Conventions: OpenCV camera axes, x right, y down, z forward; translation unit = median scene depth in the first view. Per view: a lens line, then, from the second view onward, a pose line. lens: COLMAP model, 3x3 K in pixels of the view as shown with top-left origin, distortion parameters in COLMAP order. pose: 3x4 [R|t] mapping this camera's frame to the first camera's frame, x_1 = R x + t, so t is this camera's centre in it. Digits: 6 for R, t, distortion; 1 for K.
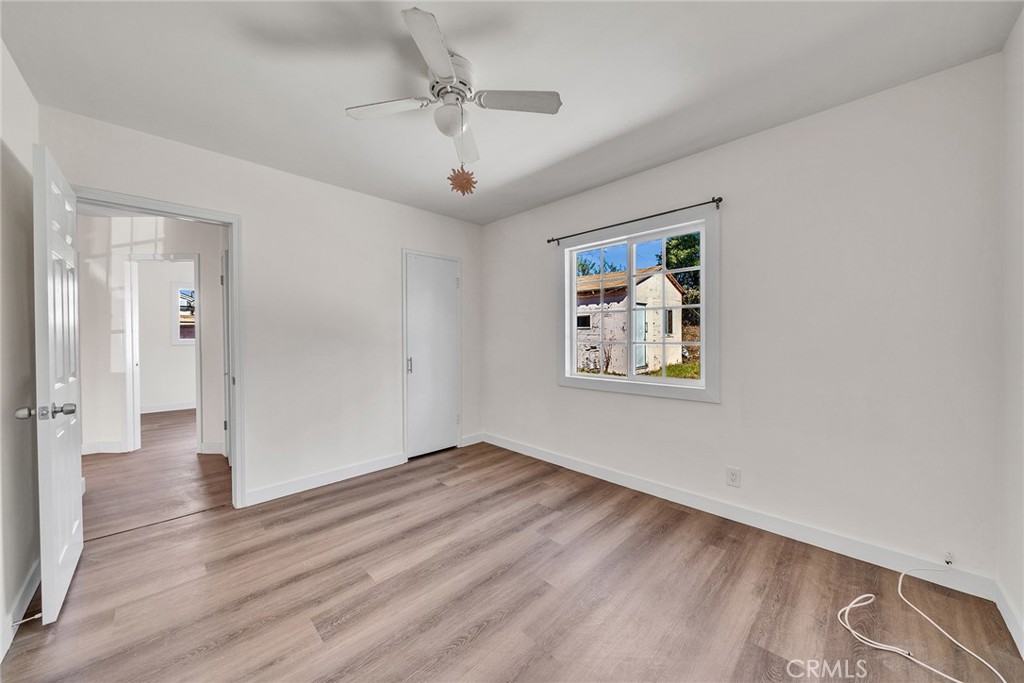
lens RADIAL K [[354.0, 0, 496.0], [0, 354.0, 334.8], [0, 0, 1]] dist [0.000074, 0.000028]
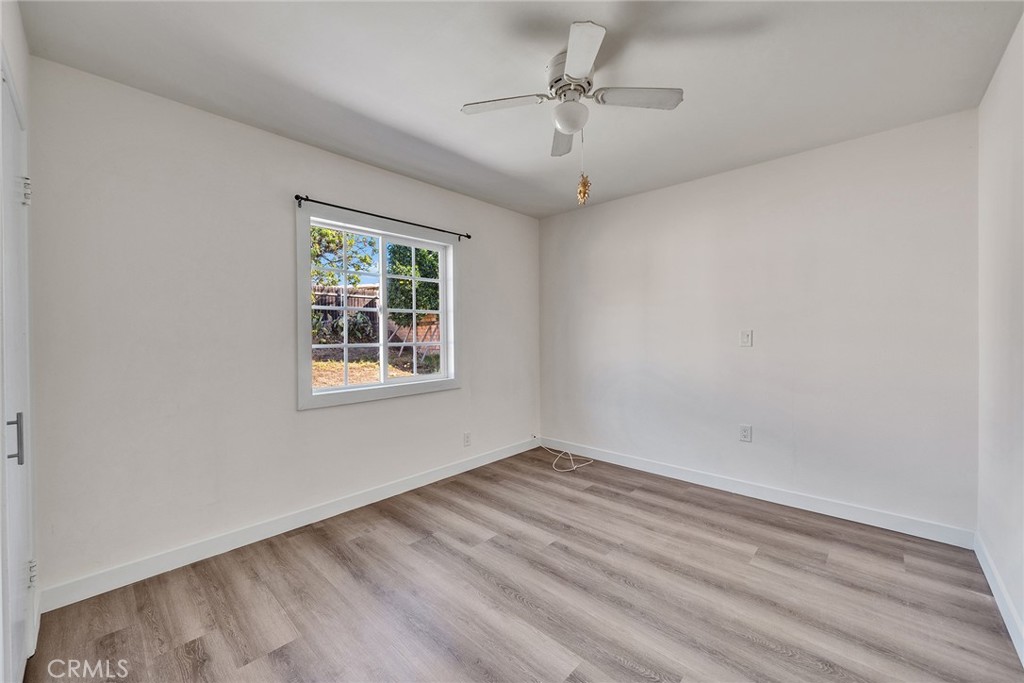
lens RADIAL K [[400.7, 0, 513.2], [0, 400.7, 341.9], [0, 0, 1]] dist [-0.002449, -0.000325]
pose [[-0.056366, -0.012276, 0.998335, -0.796660], [0.010729, 0.999859, 0.012901, 0.003417], [-0.998353, 0.011438, -0.056227, 0.805215]]
